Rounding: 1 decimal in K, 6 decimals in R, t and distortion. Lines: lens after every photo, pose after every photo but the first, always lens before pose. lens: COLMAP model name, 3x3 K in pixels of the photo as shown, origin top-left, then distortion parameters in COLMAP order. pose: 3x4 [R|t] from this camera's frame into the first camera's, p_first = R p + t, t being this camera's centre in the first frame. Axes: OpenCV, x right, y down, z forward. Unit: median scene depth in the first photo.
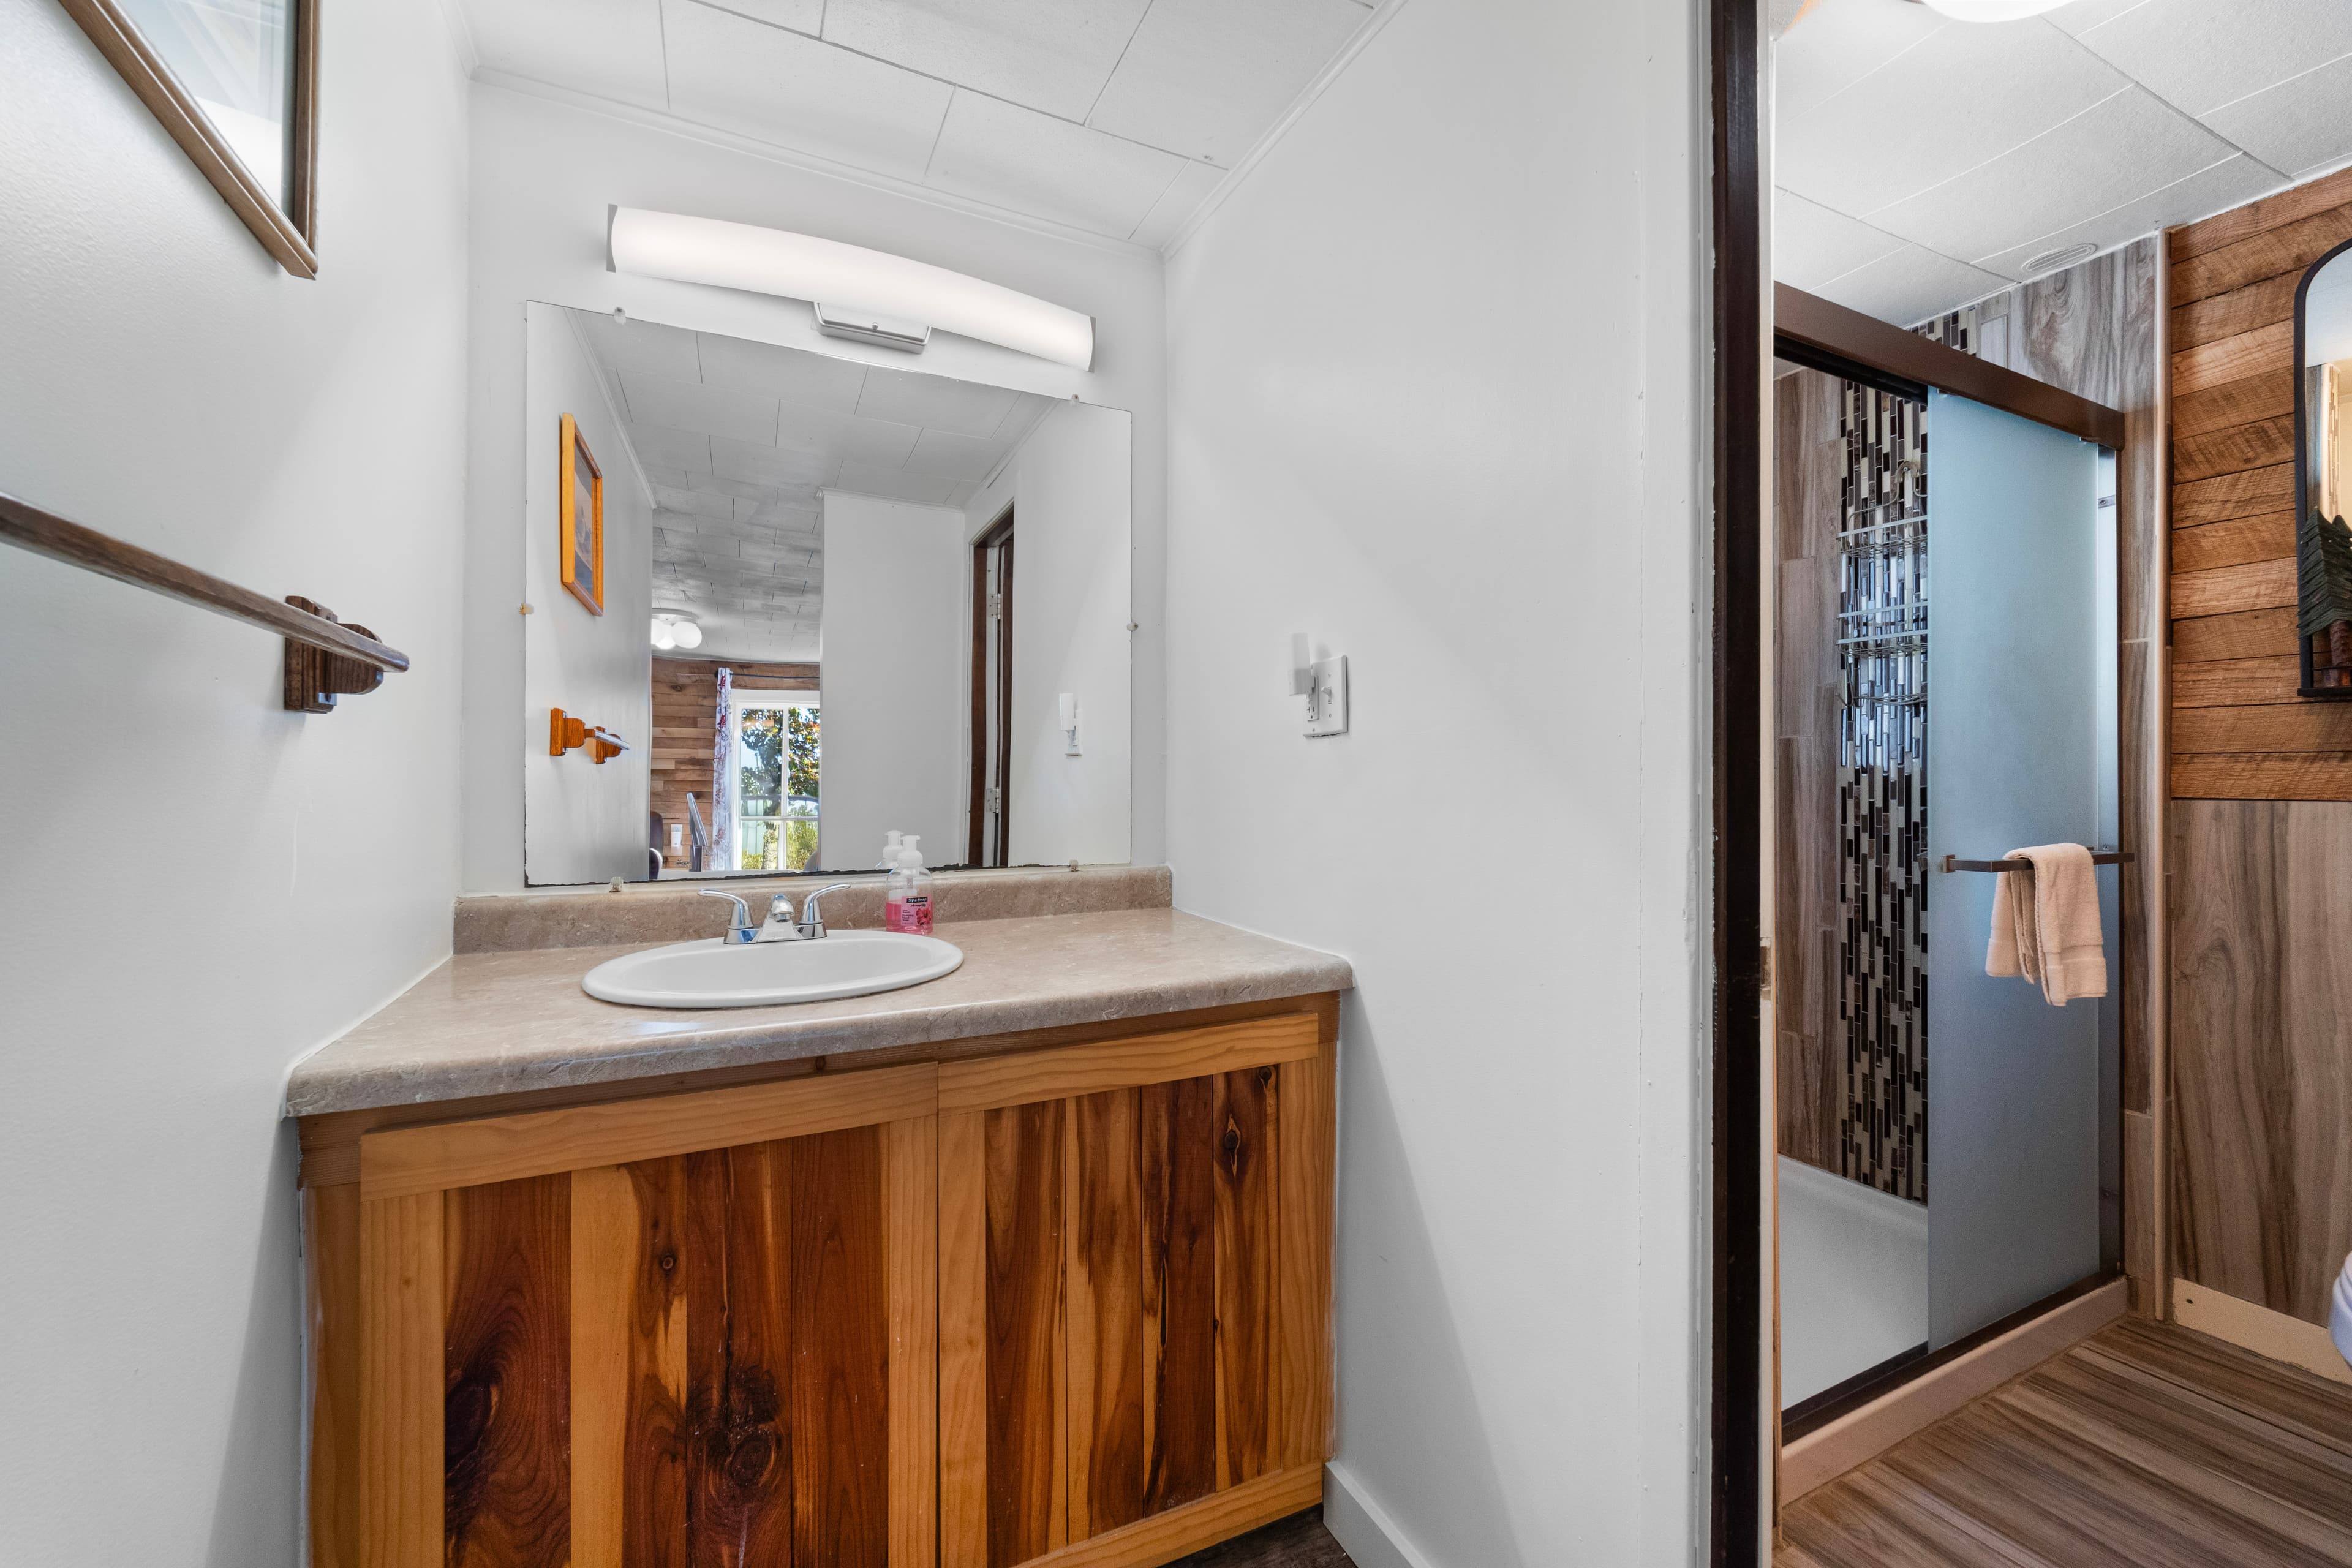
lens RADIAL K [[939.9, 0, 1165.6], [0, 939.9, 778.9], [0, 0, 1]] dist [-0.010843, -0.000252]
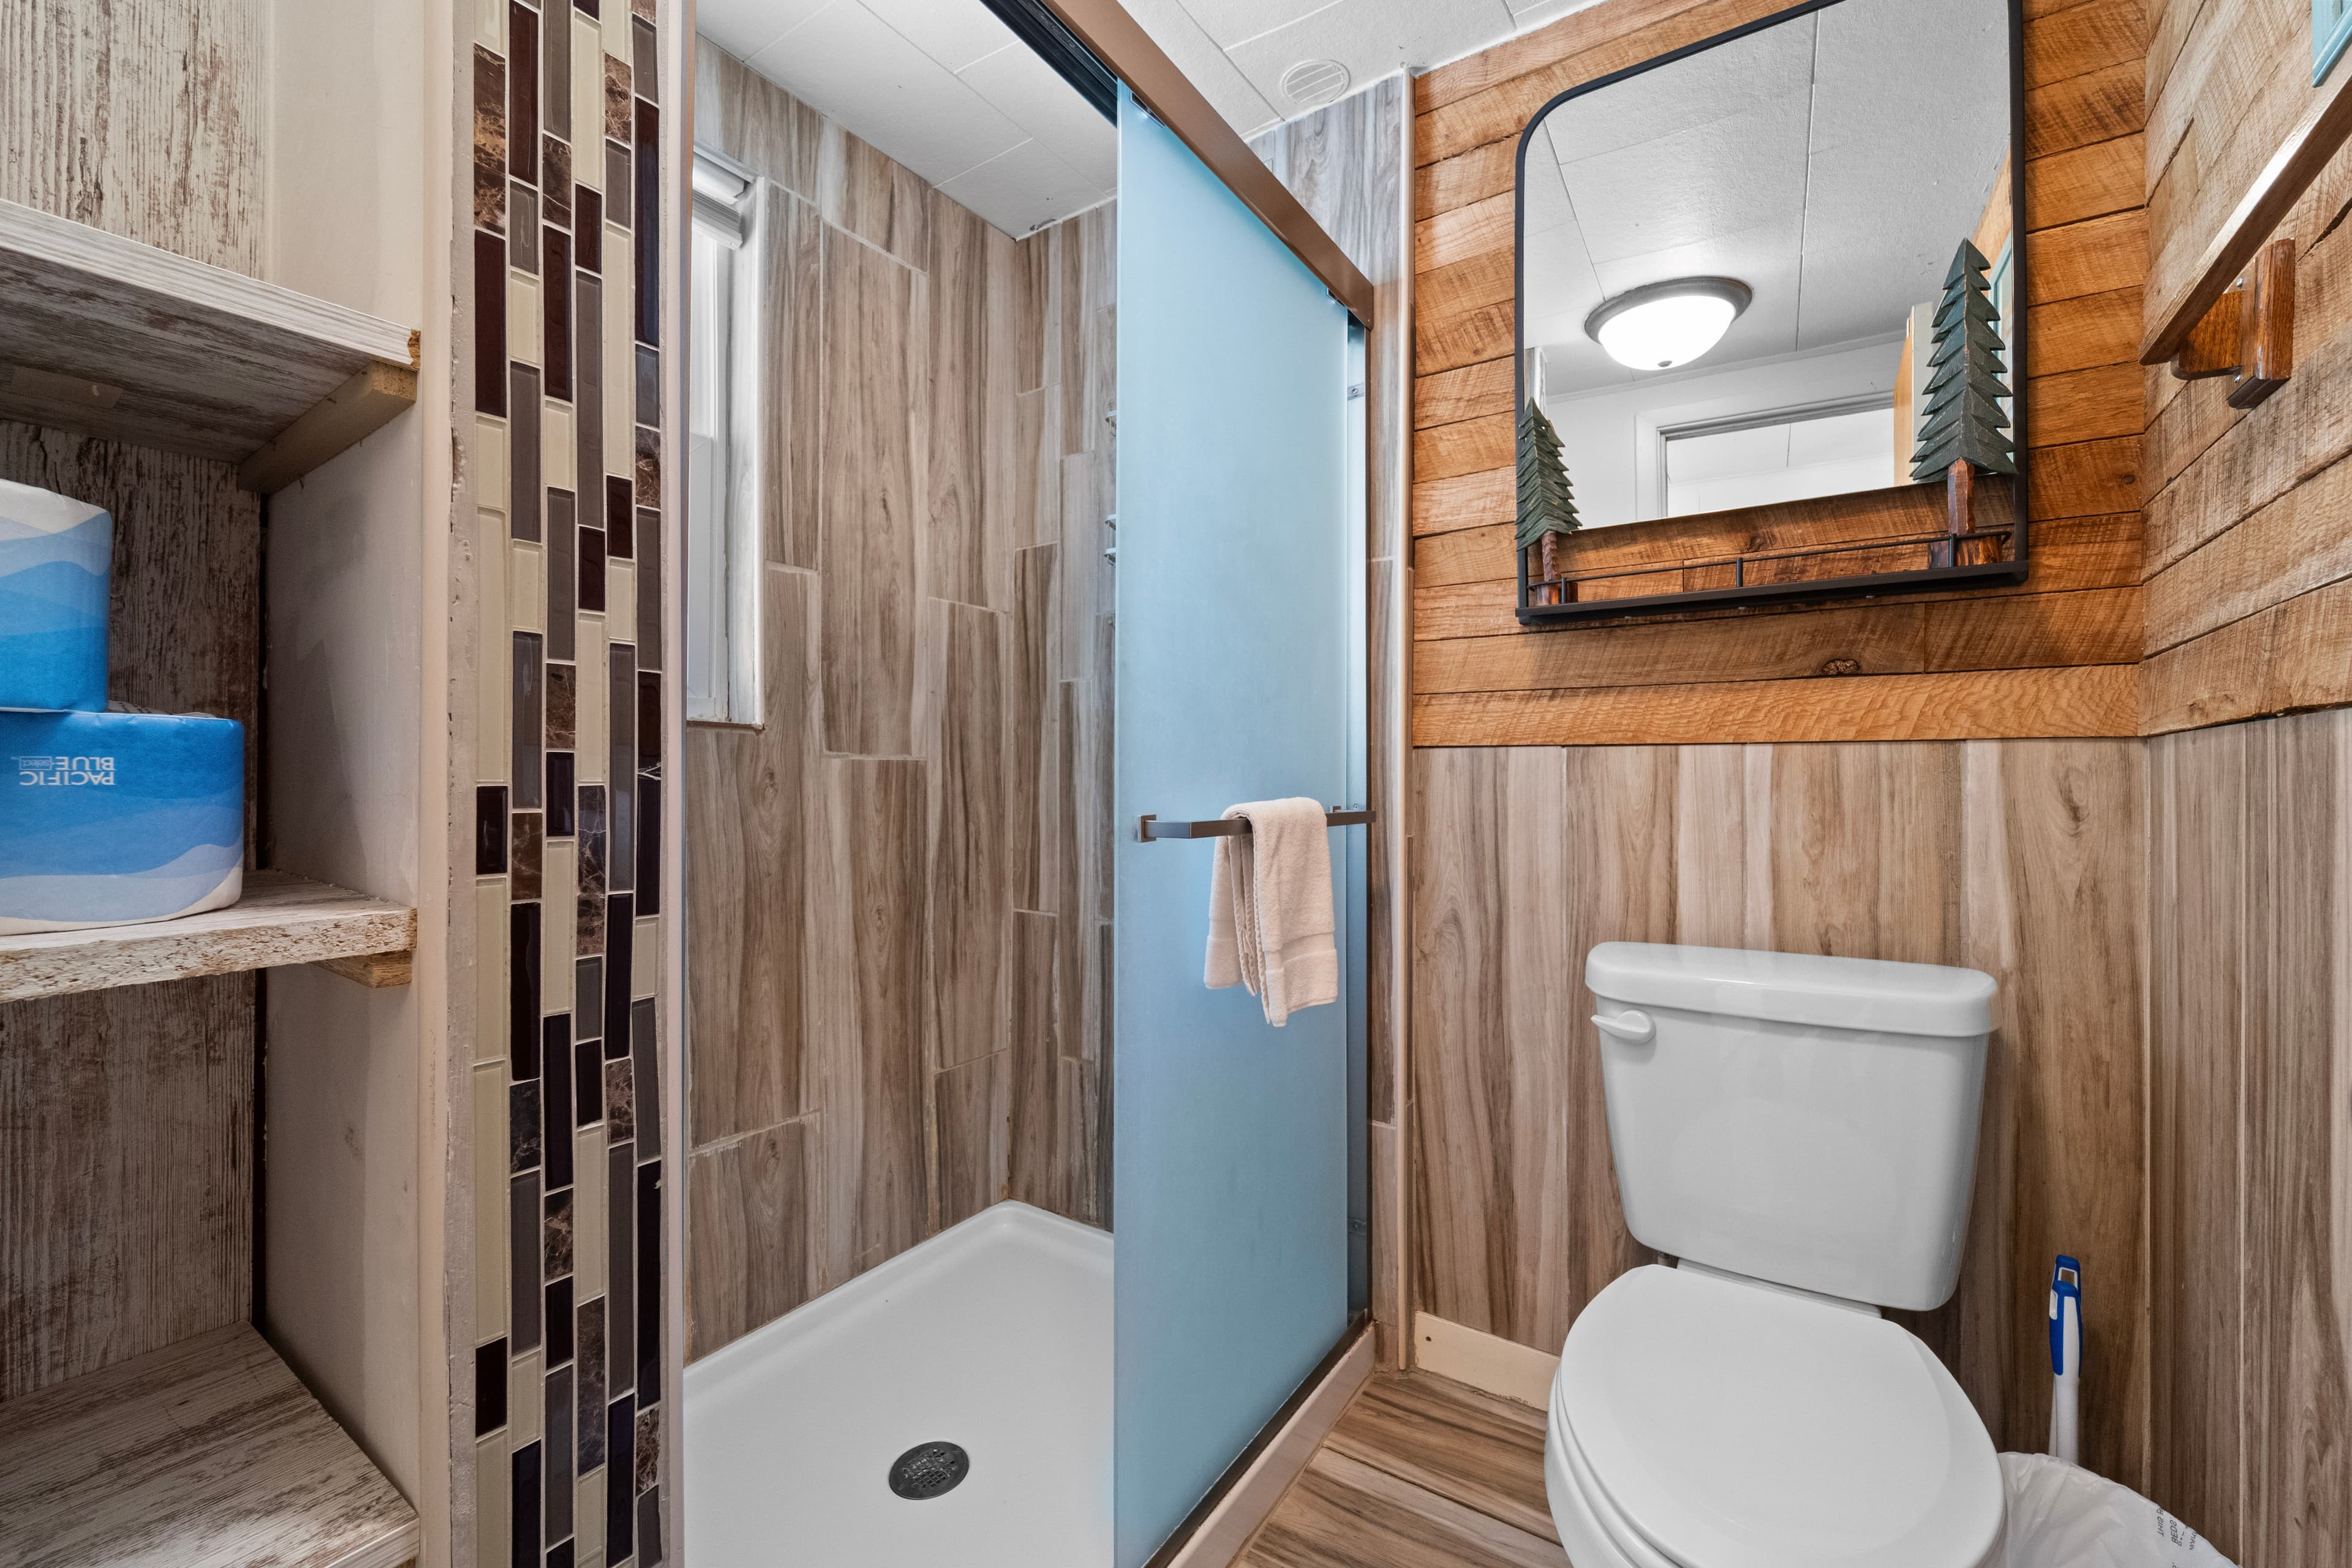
lens RADIAL K [[939.9, 0, 1182.4], [0, 939.9, 780.3], [0, 0, 1]] dist [-0.010843, -0.000252]
pose [[0.856148, -0.000767, 0.516730, 0.473915], [-0.000945, 0.999995, 0.003050, 0.050397], [-0.516730, -0.003100, 0.856143, 0.384392]]
